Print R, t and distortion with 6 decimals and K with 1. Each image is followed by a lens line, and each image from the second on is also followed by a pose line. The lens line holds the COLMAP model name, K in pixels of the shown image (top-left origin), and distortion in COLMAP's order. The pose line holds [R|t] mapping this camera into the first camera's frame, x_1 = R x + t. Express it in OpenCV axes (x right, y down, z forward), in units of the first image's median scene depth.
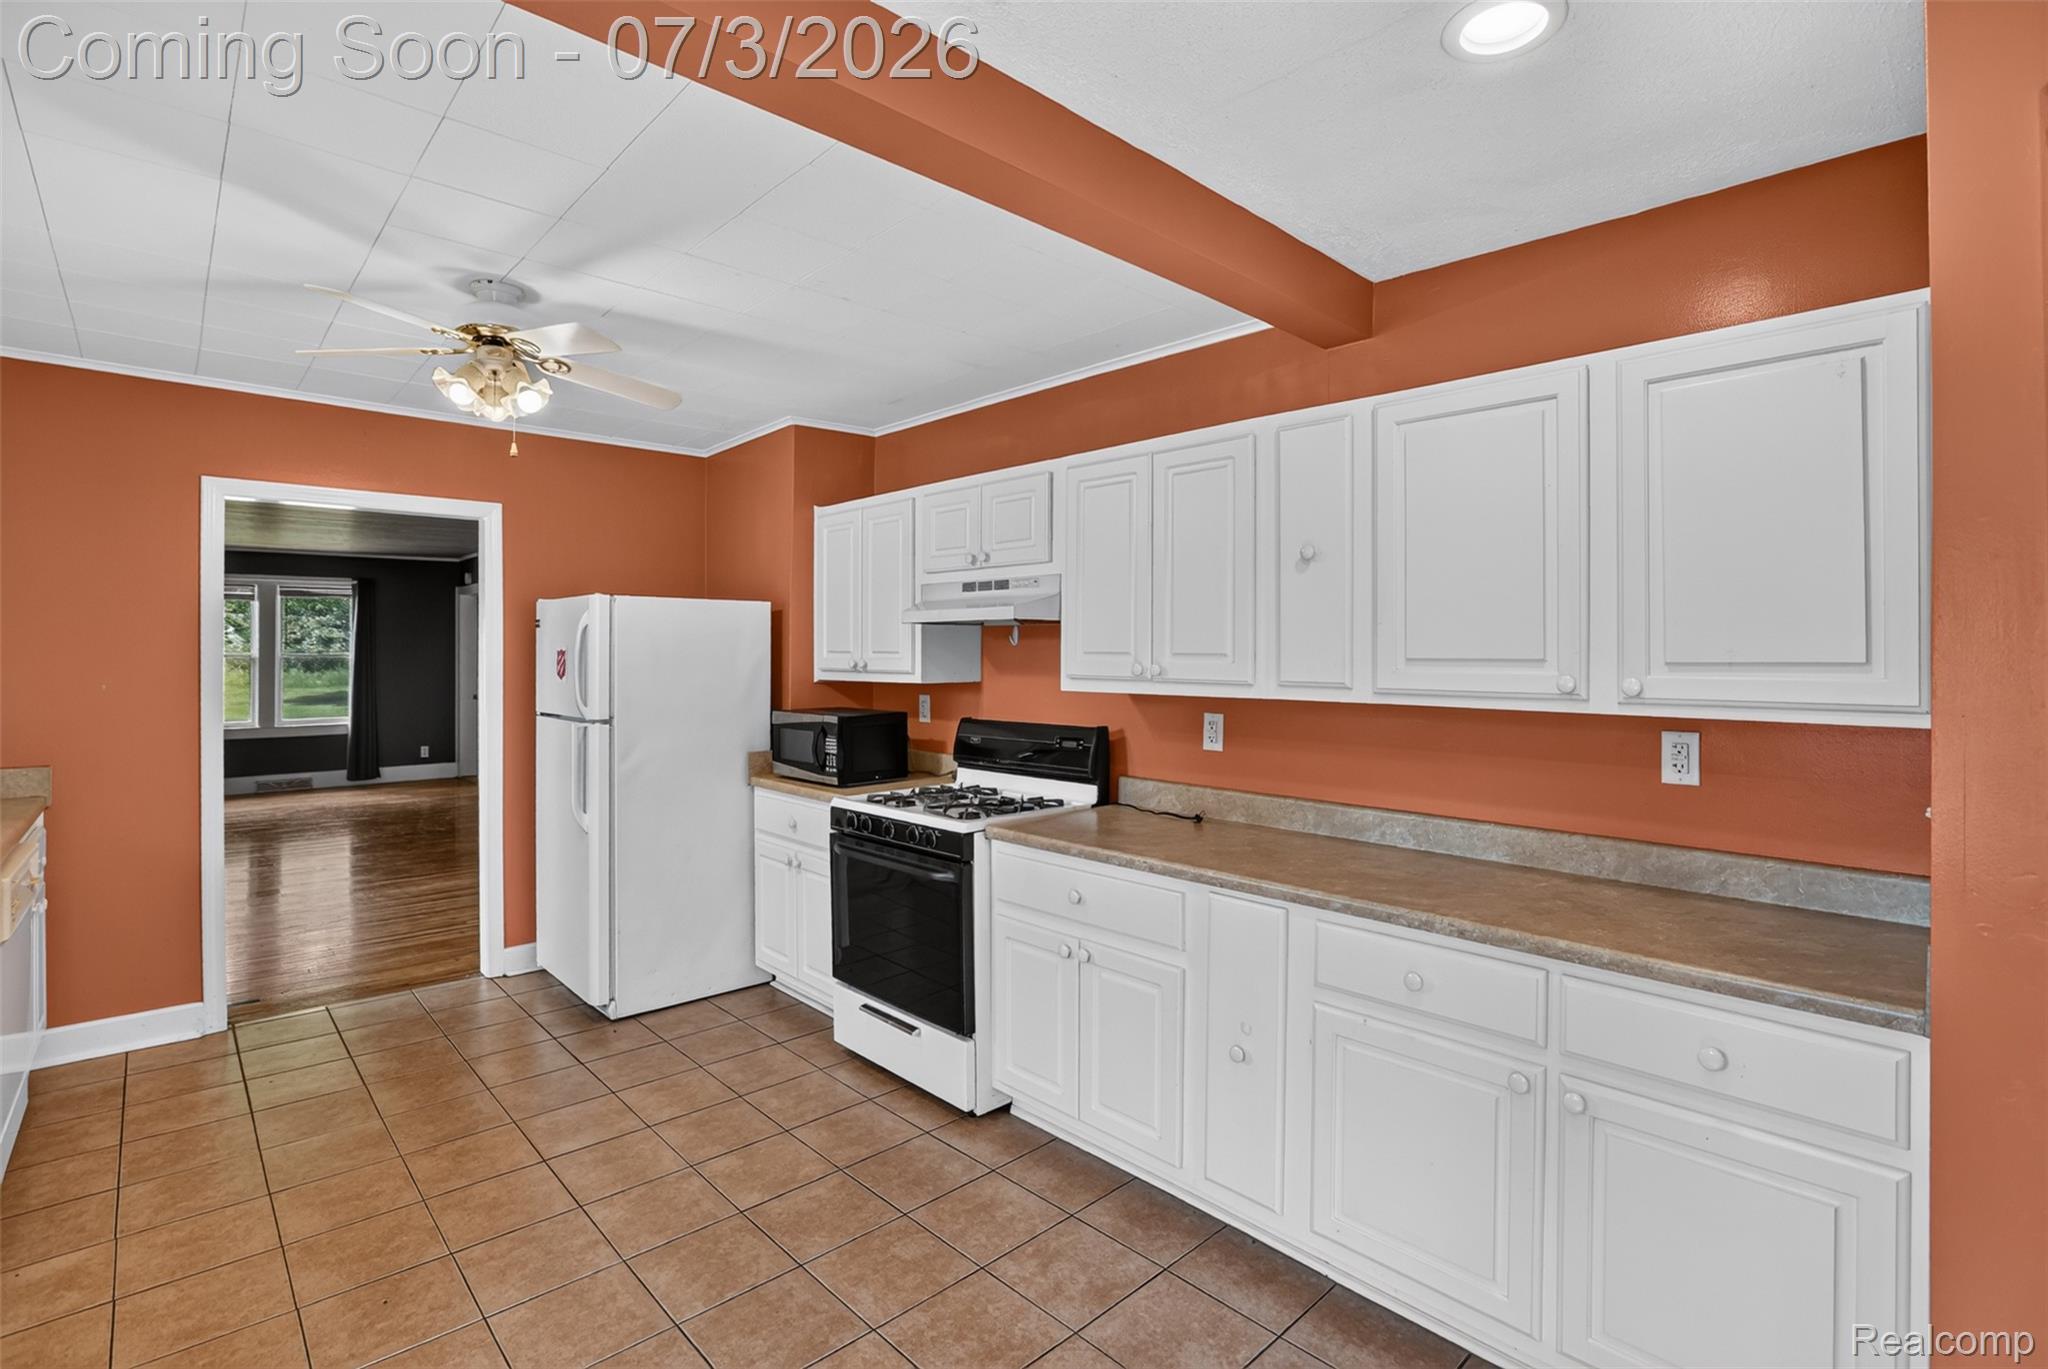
lens RADIAL K [[964.2, 0, 1024.1], [0, 964.2, 649.4], [0, 0, 1]] dist [-0.053965, 0.016988]
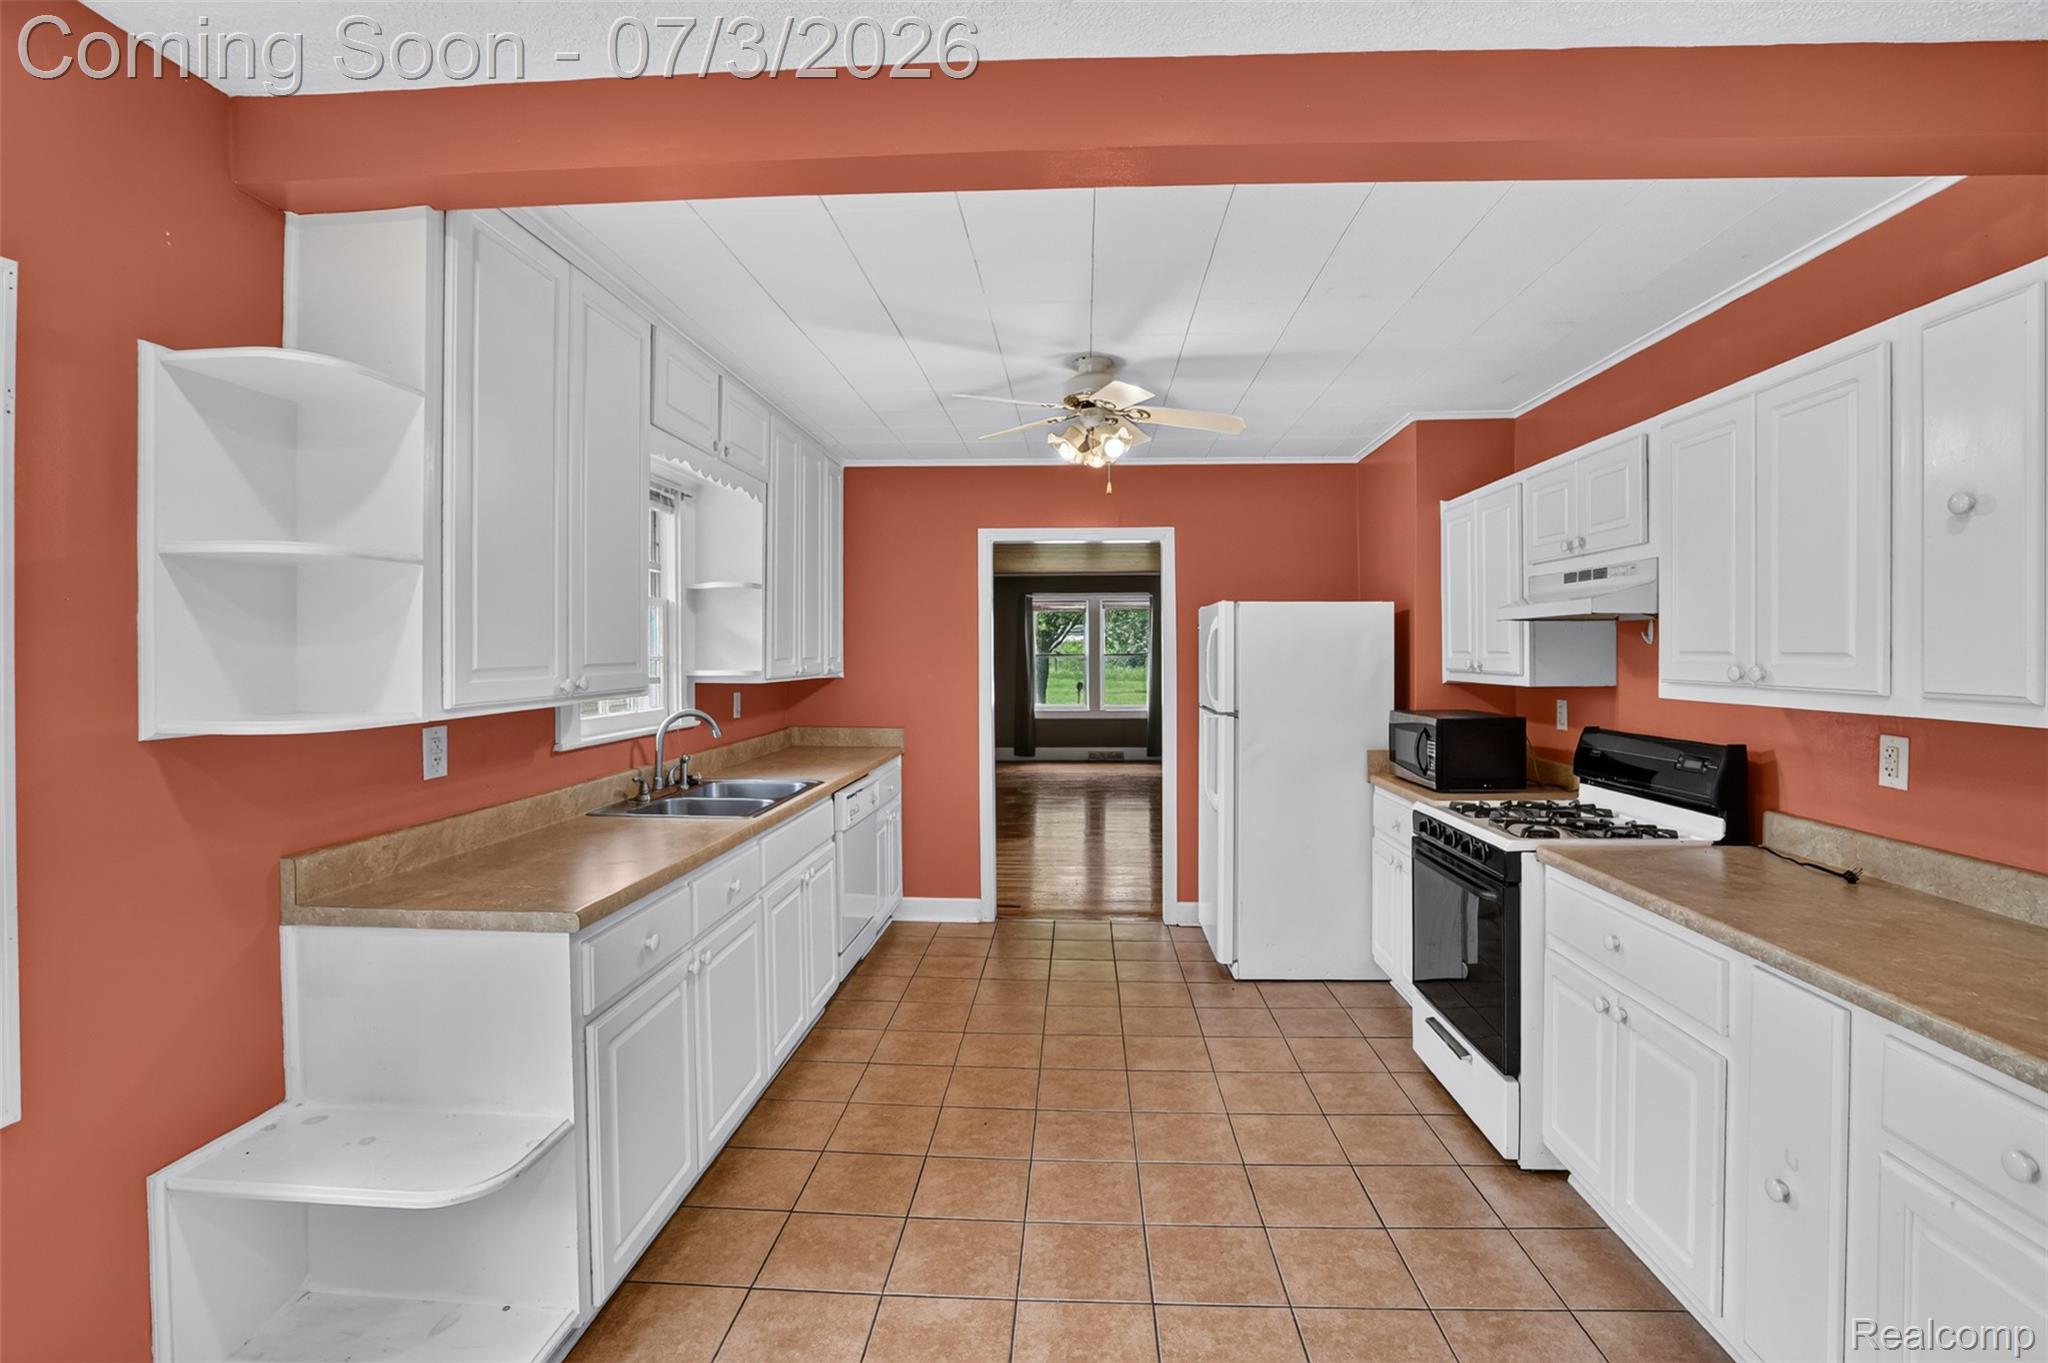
lens RADIAL K [[958.6, 0, 1030.7], [0, 958.6, 655.7], [0, 0, 1]] dist [-0.048375, 0.018268]
pose [[0.689275, 0.001080, -0.724499, 0.245728], [0.003268, 0.999984, 0.004600, 0.001094], [0.724493, -0.005539, 0.689260, 0.054499]]
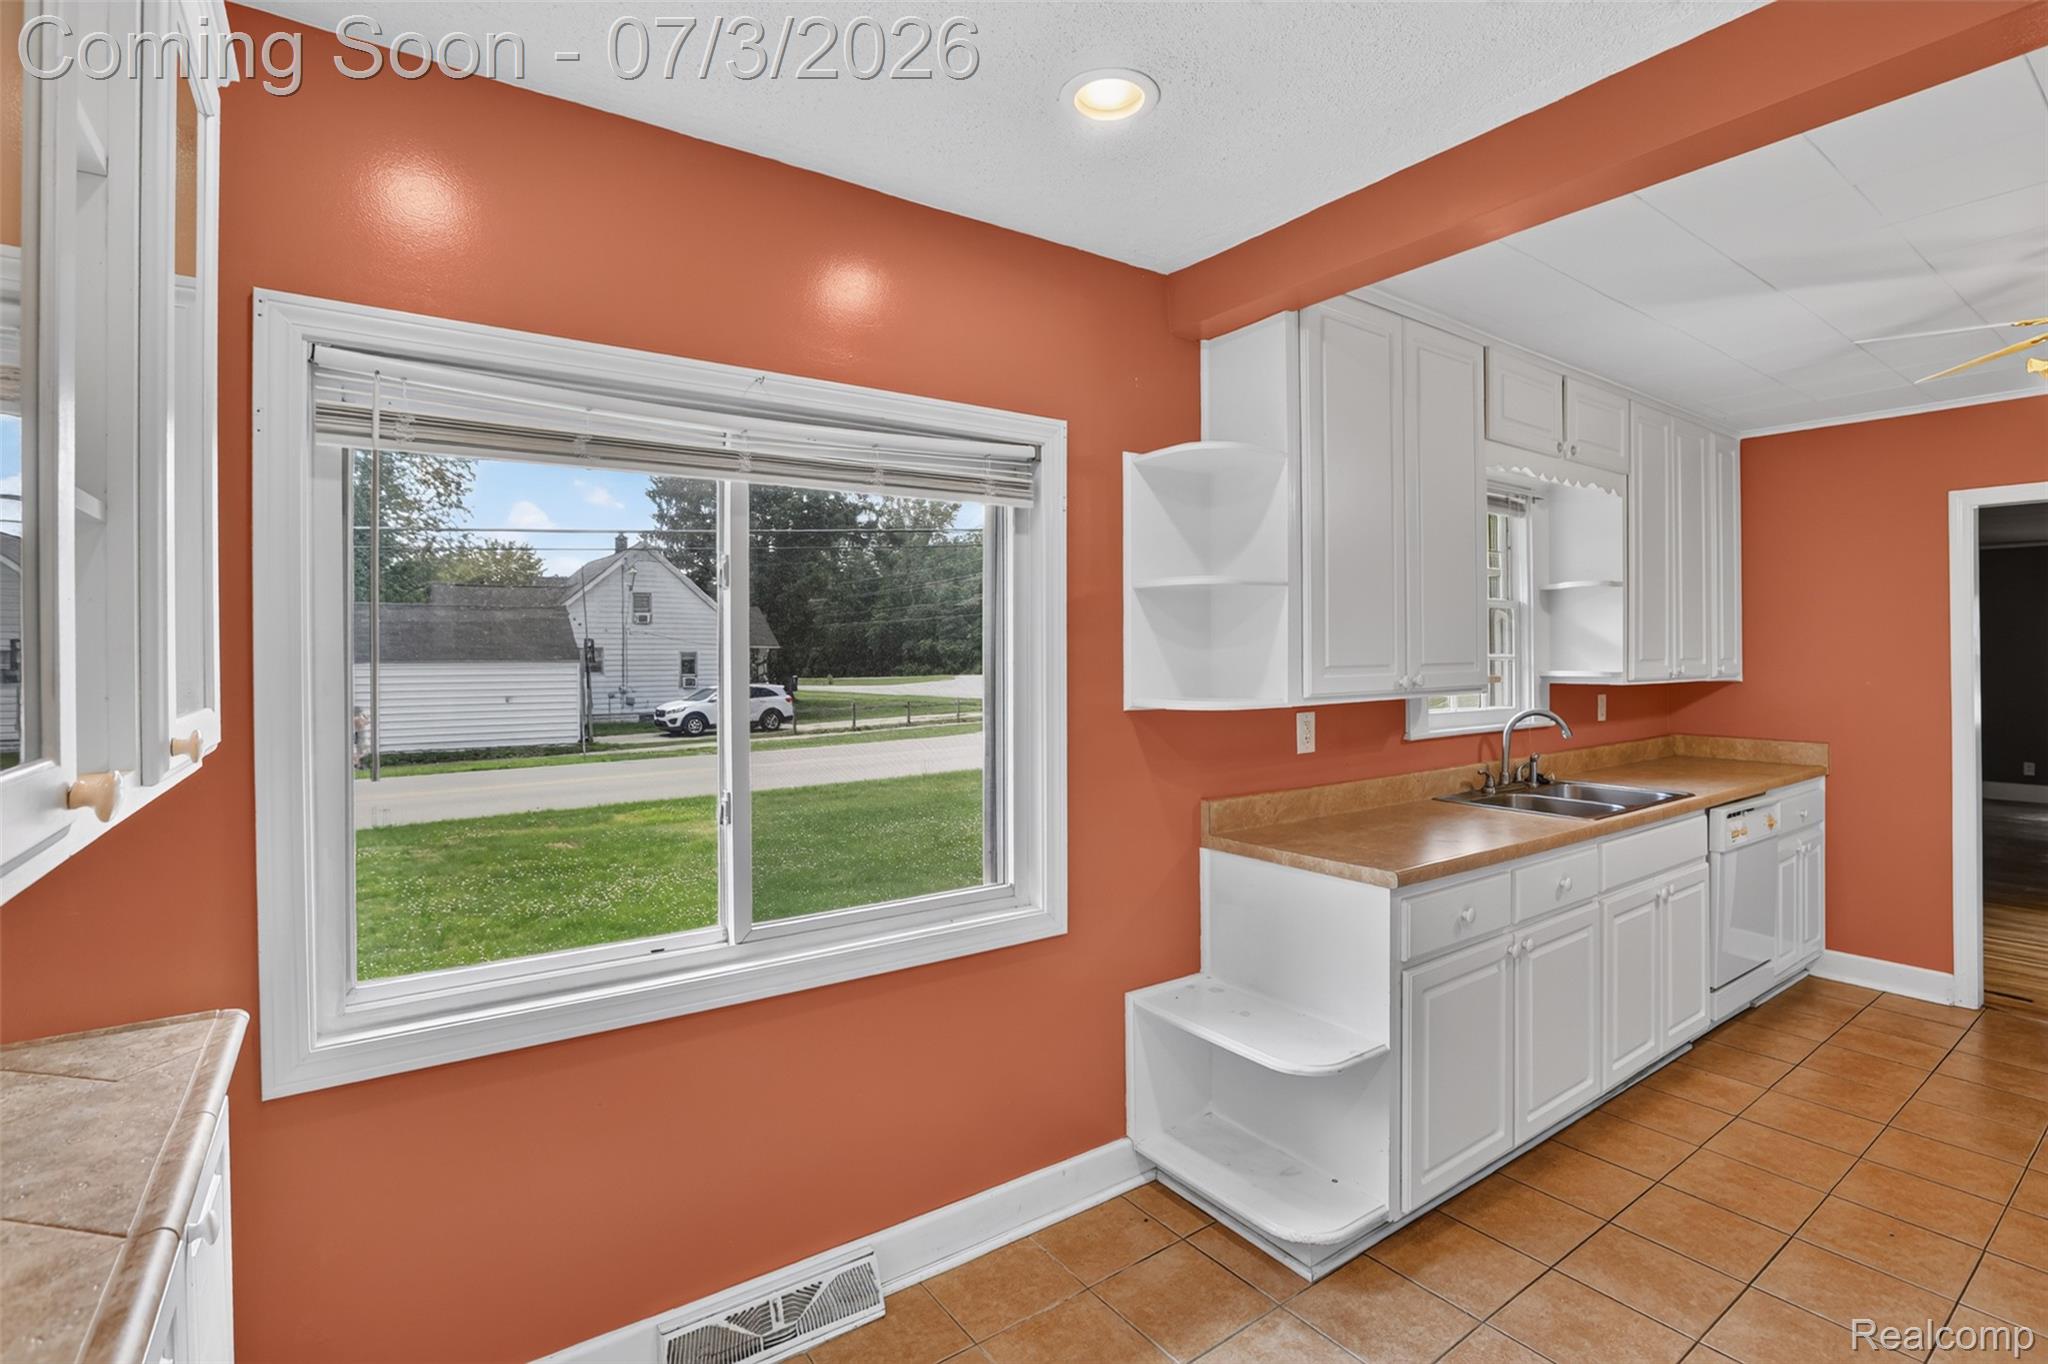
lens RADIAL K [[958.6, 0, 1030.7], [0, 958.6, 656.2], [0, 0, 1]] dist [-0.048375, 0.018268]
pose [[-0.128765, 0.003102, -0.991670, 0.355742], [0.003761, 0.999989, 0.002640, 0.000078], [0.991668, -0.003390, -0.128776, 0.078455]]
